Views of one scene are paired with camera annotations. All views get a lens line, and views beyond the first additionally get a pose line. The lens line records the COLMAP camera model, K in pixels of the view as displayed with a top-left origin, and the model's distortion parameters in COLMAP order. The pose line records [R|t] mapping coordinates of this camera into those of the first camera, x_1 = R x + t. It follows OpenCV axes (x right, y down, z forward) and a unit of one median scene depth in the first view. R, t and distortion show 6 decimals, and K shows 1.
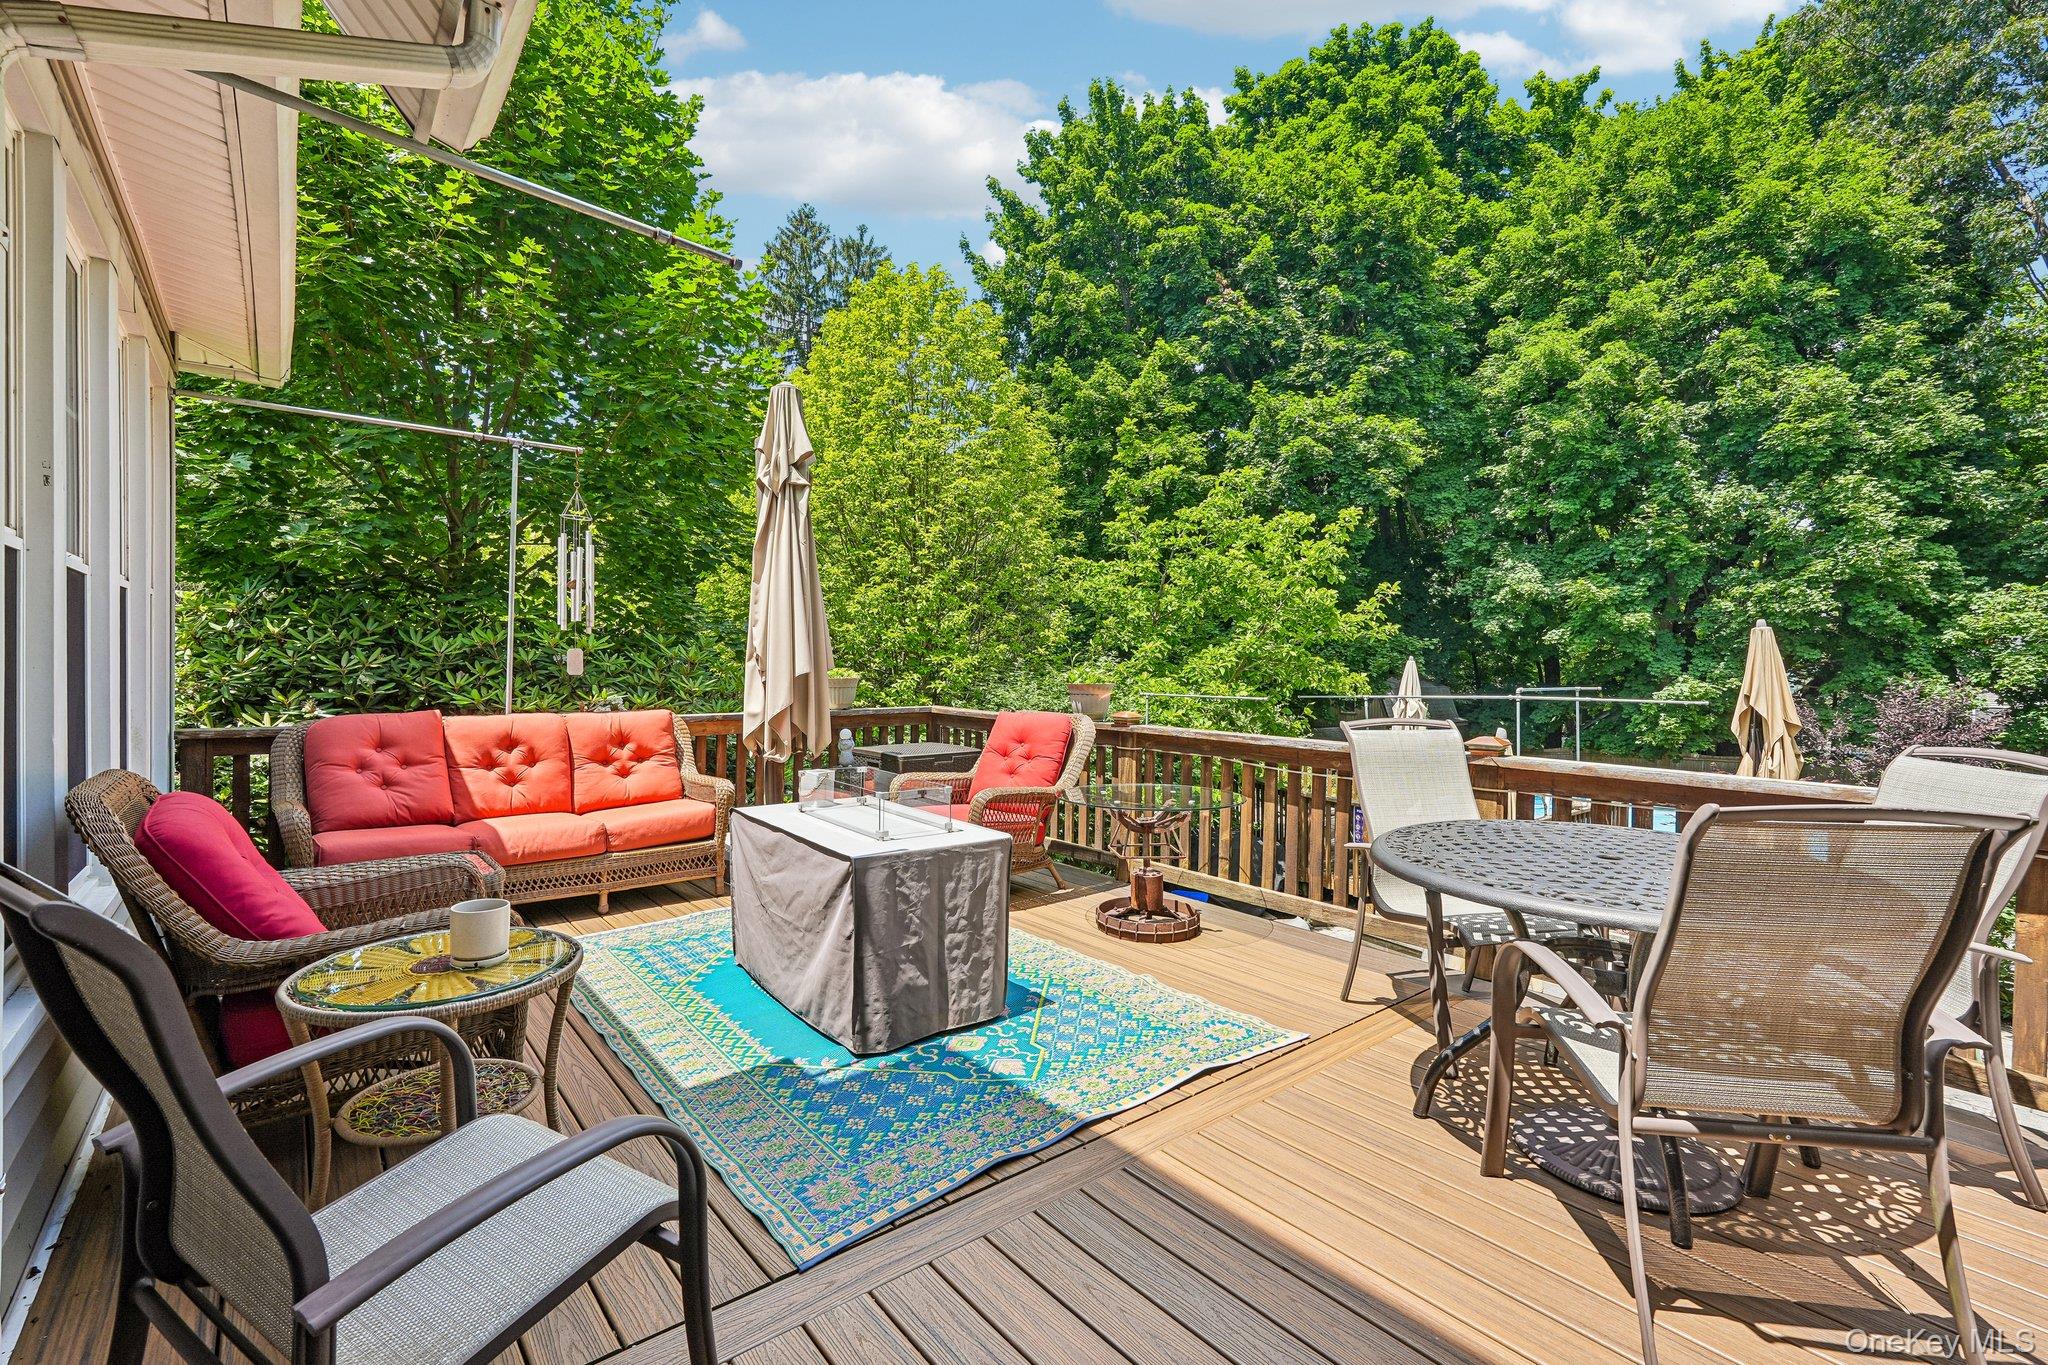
lens RADIAL K [[904.5, 0, 1024.0], [0, 904.5, 682.5], [0, 0, 1]] dist [-0.000396, 0.014701]
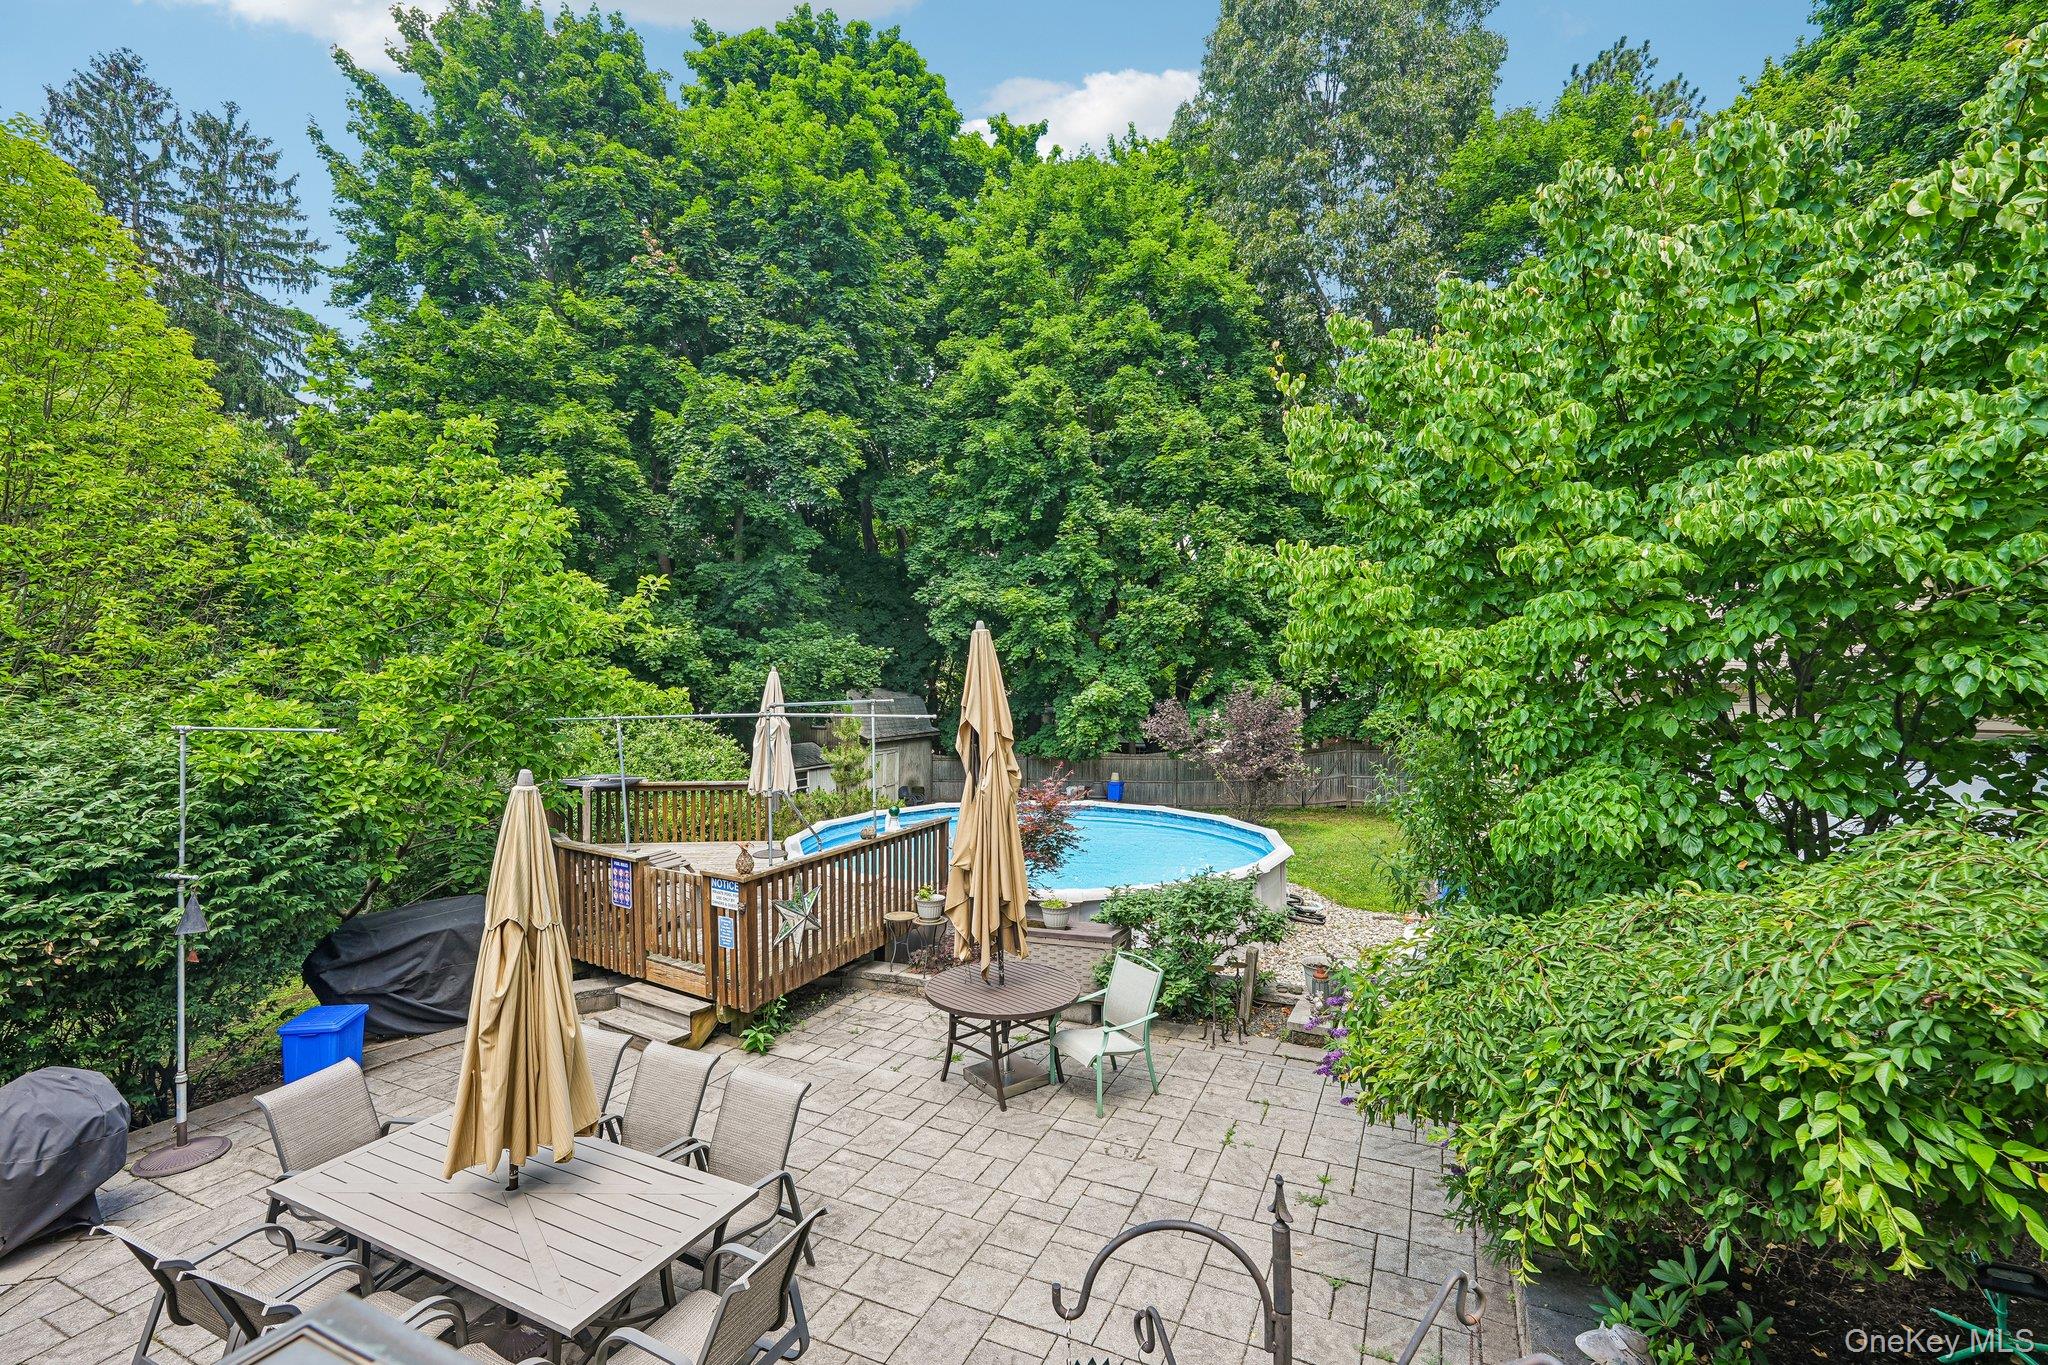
lens RADIAL K [[881.6, 0, 1024.0], [0, 881.6, 682.5], [0, 0, 1]] dist [0.033046, 0.003110]
pose [[0.909147, -0.018588, 0.416061, 0.191591], [0.023700, 0.999694, -0.007127, -0.000758], [-0.415801, 0.016340, 0.909309, 0.075538]]
